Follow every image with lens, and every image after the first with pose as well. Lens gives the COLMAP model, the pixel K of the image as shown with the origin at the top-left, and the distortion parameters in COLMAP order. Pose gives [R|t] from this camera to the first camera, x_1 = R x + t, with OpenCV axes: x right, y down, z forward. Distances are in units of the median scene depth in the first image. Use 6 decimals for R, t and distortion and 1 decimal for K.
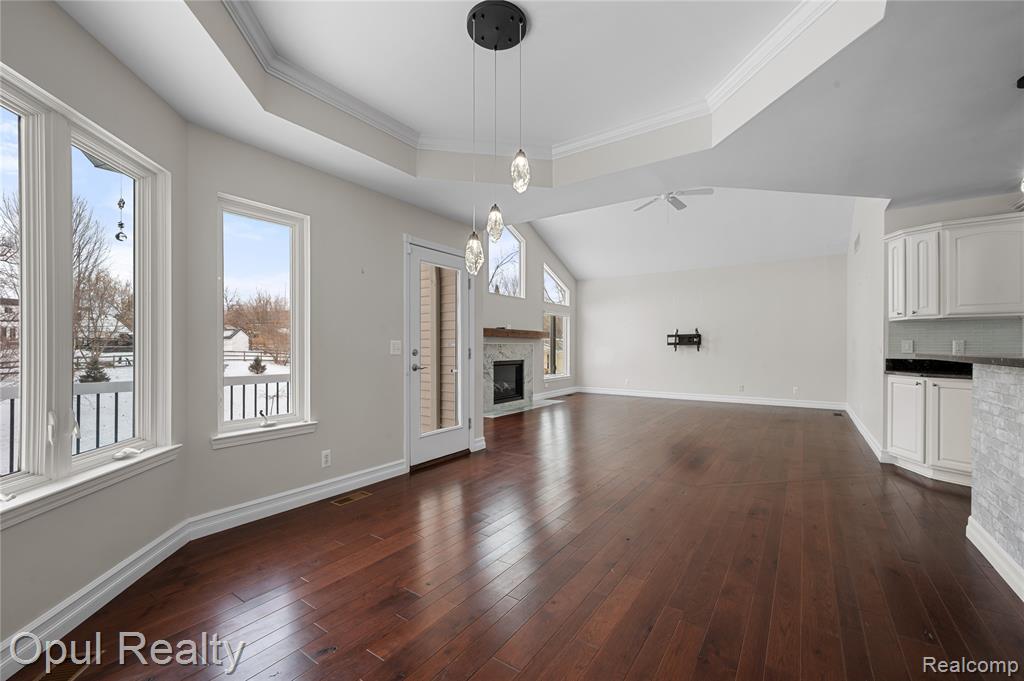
lens RADIAL K [[423.9, 0, 514.6], [0, 423.9, 344.9], [0, 0, 1]] dist [0.002622, -0.000711]
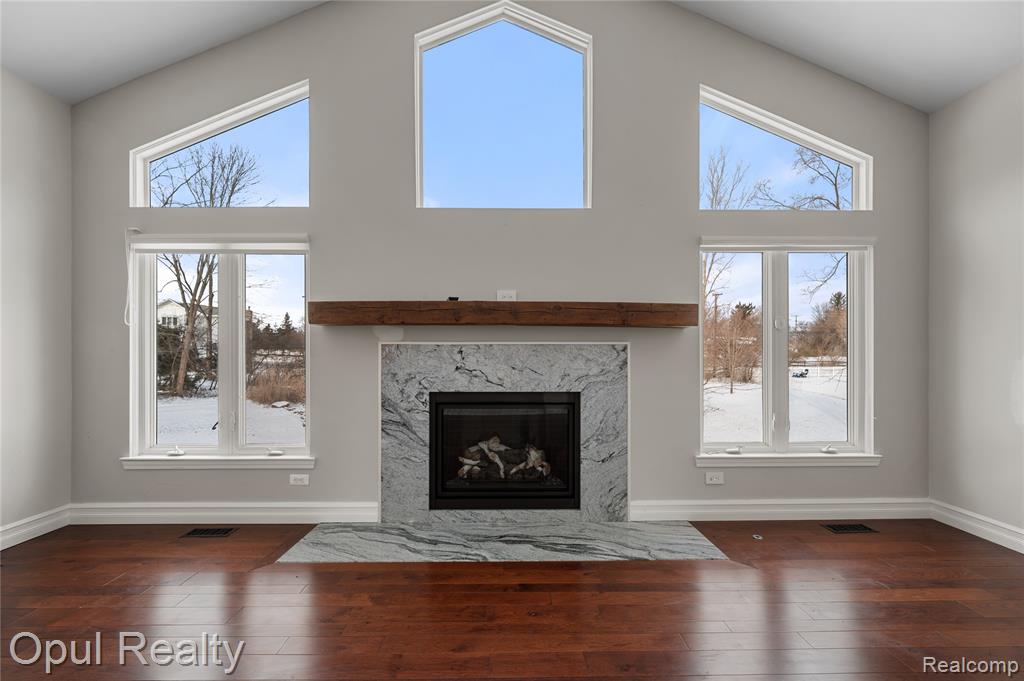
lens RADIAL K [[431.9, 0, 513.8], [0, 431.9, 358.4], [0, 0, 1]] dist [-0.004044, 0.001502]
pose [[0.580183, 0.003435, -0.814479, 0.259936], [0.002211, 0.999981, 0.005793, 0.006412], [0.814483, -0.005161, 0.580164, 0.735600]]
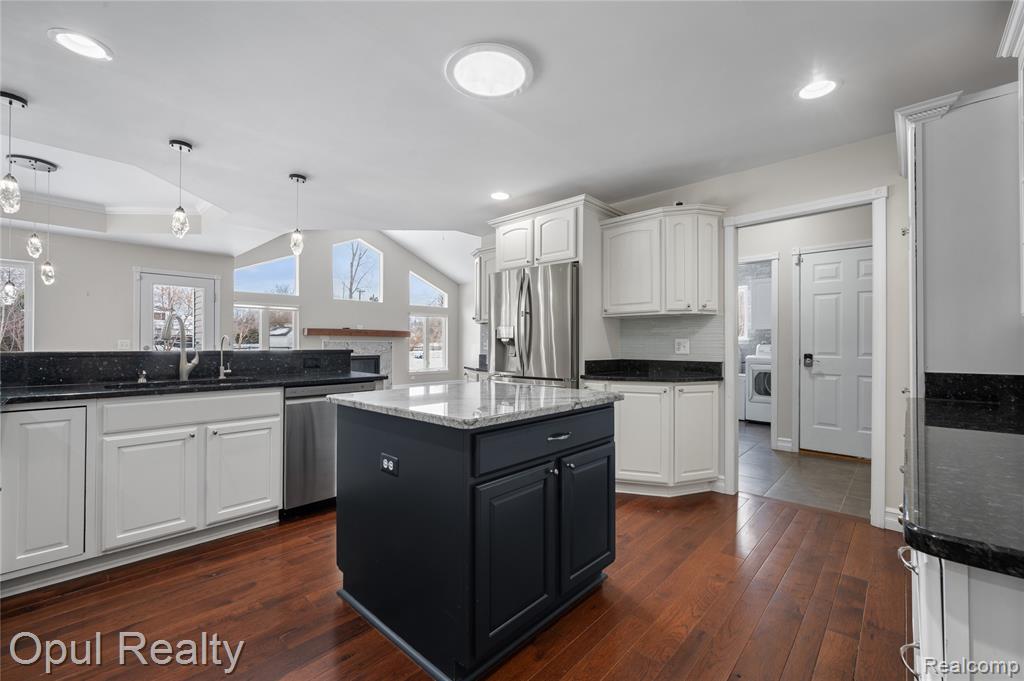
lens RADIAL K [[431.9, 0, 511.2], [0, 431.9, 340.2], [0, 0, 1]] dist [-0.004044, 0.001502]
pose [[0.988642, 0.000573, -0.150286, 0.538210], [-0.001071, 0.999994, -0.003236, -0.002709], [0.150283, 0.003360, 0.988637, -0.114385]]
